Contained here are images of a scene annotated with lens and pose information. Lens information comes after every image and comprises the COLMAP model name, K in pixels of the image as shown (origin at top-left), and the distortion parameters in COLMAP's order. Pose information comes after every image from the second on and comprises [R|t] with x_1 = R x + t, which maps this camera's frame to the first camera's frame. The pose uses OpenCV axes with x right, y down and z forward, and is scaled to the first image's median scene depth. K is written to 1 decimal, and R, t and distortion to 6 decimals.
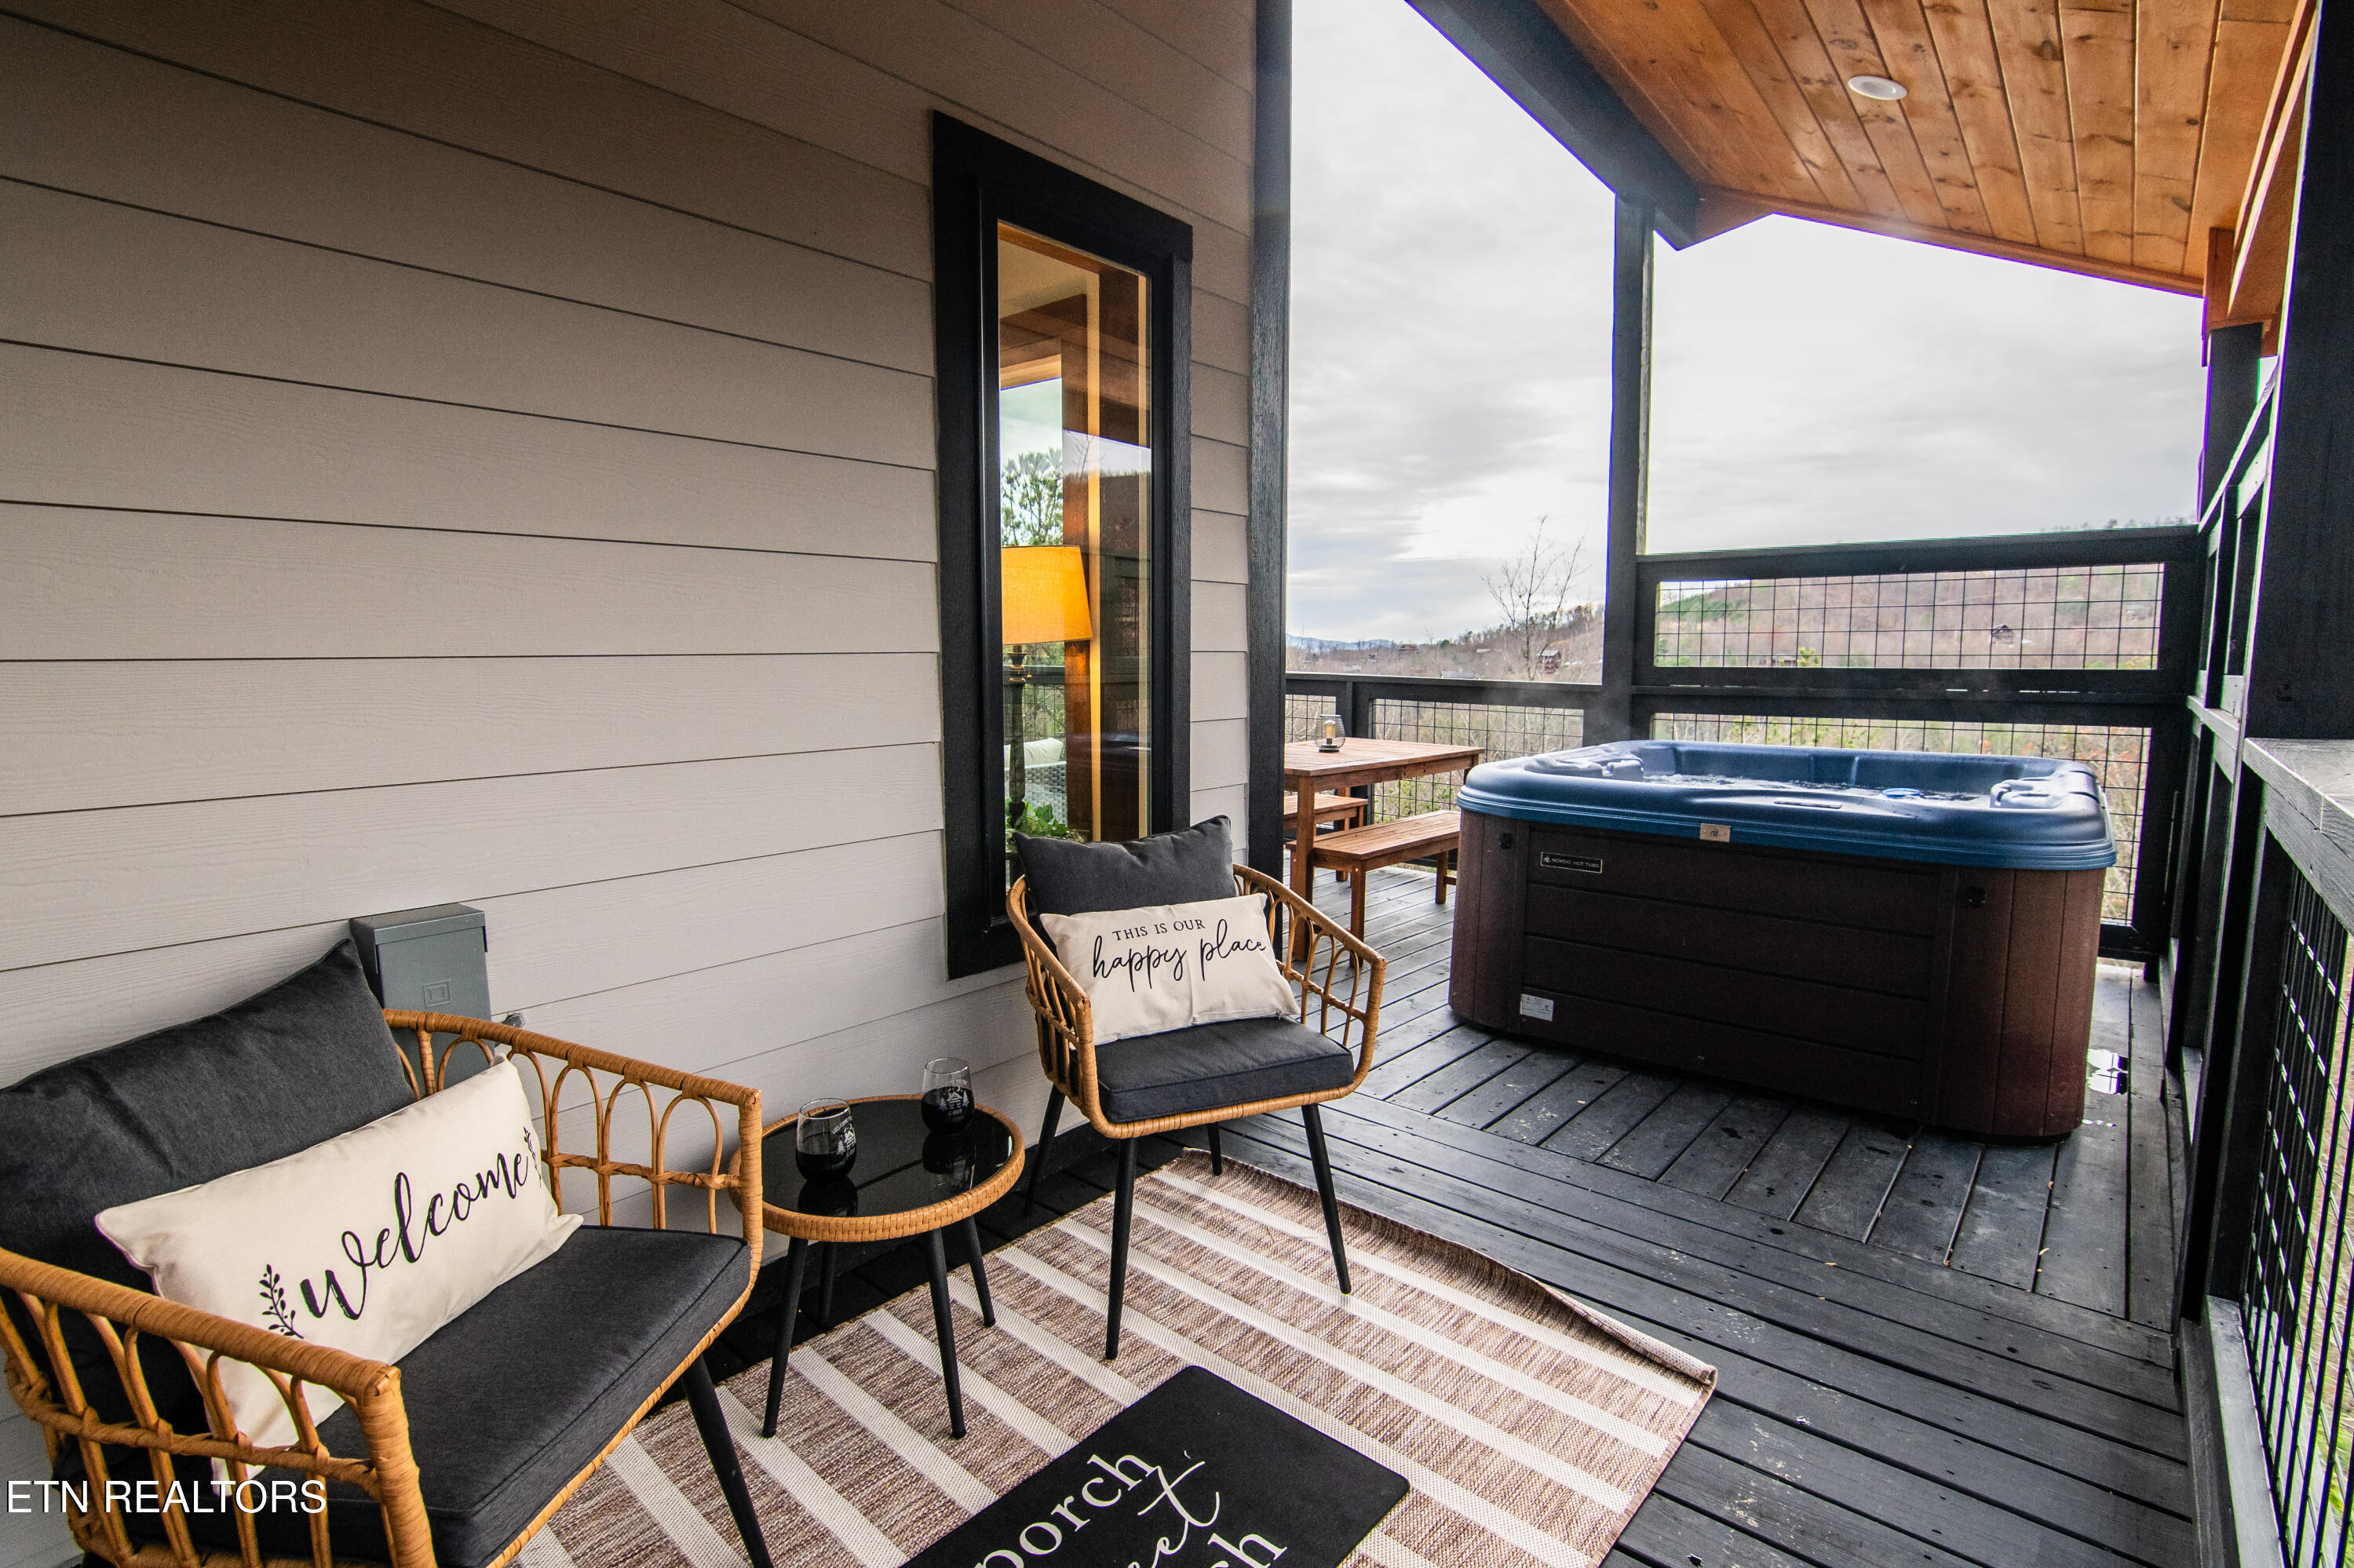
lens RADIAL K [[1127.4, 0, 1177.0], [0, 1127.4, 784.0], [0, 0, 1]] dist [-0.041170, 0.009564]
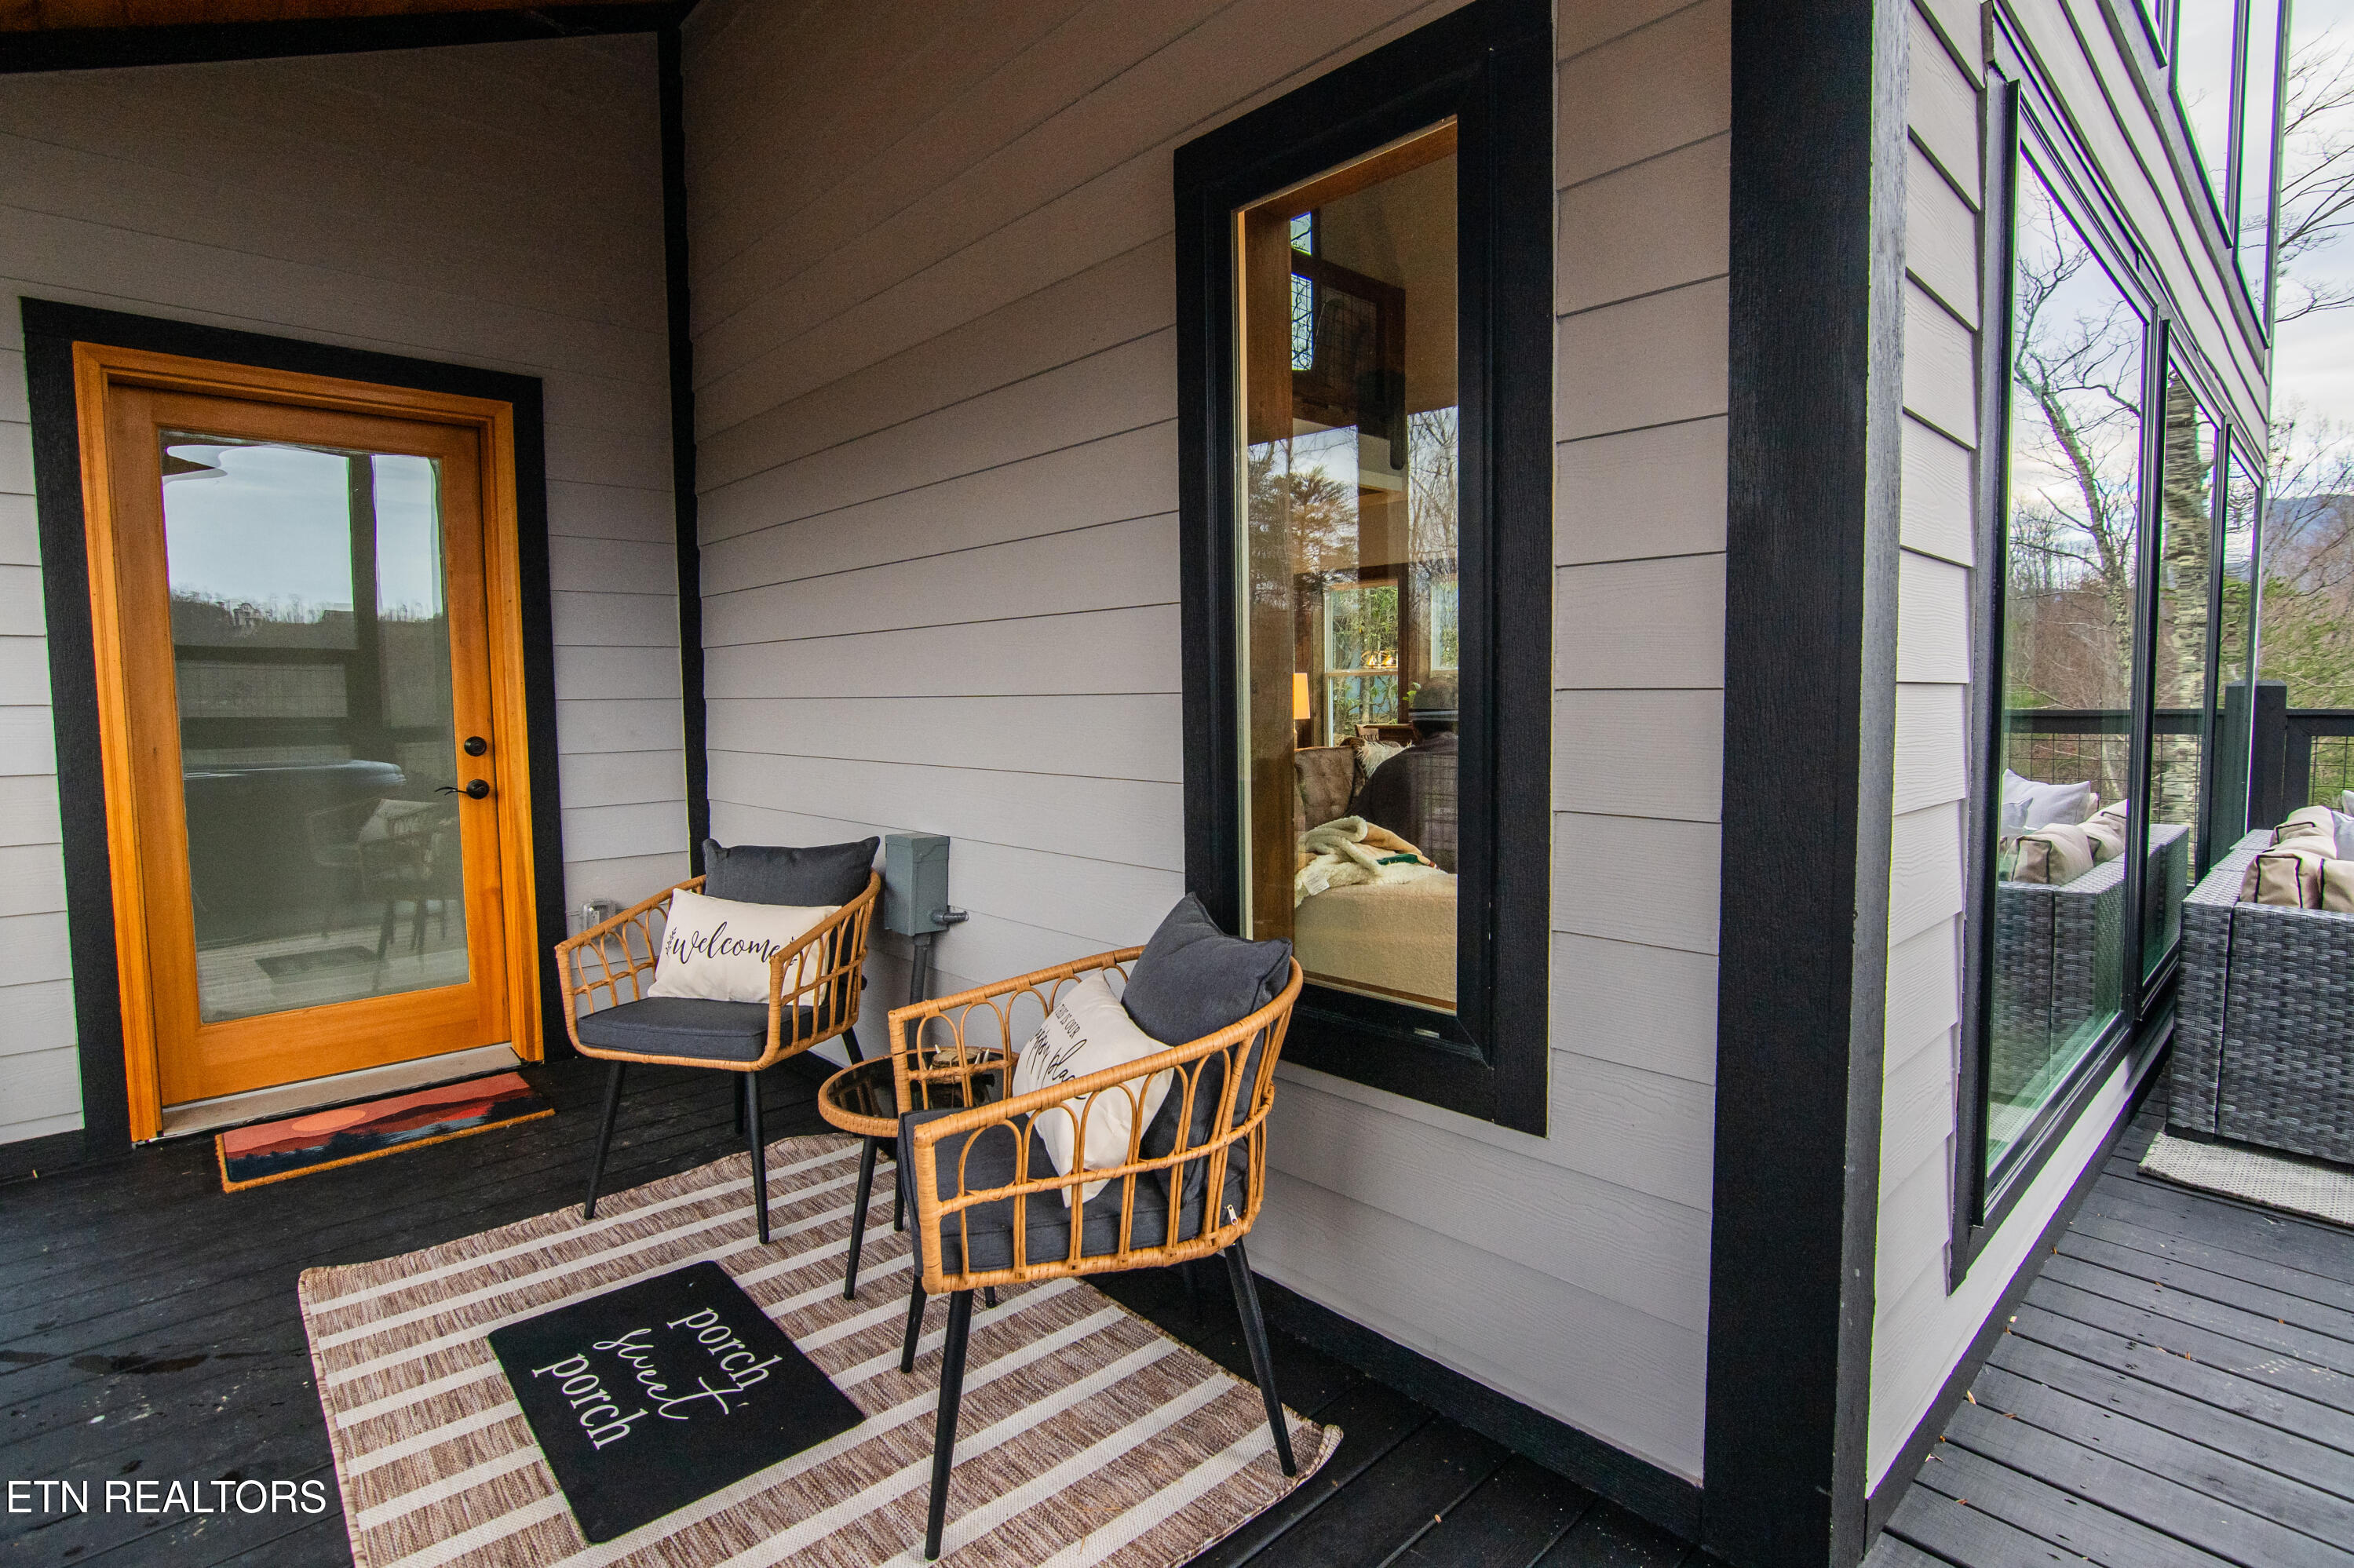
lens RADIAL K [[1127.4, 0, 1177.0], [0, 1127.4, 784.0], [0, 0, 1]] dist [-0.041170, 0.009564]
pose [[-0.108130, 0.074177, -0.991366, 1.003083], [-0.110674, 0.990115, 0.086155, -0.159066], [0.987957, 0.119034, -0.098852, 1.438167]]
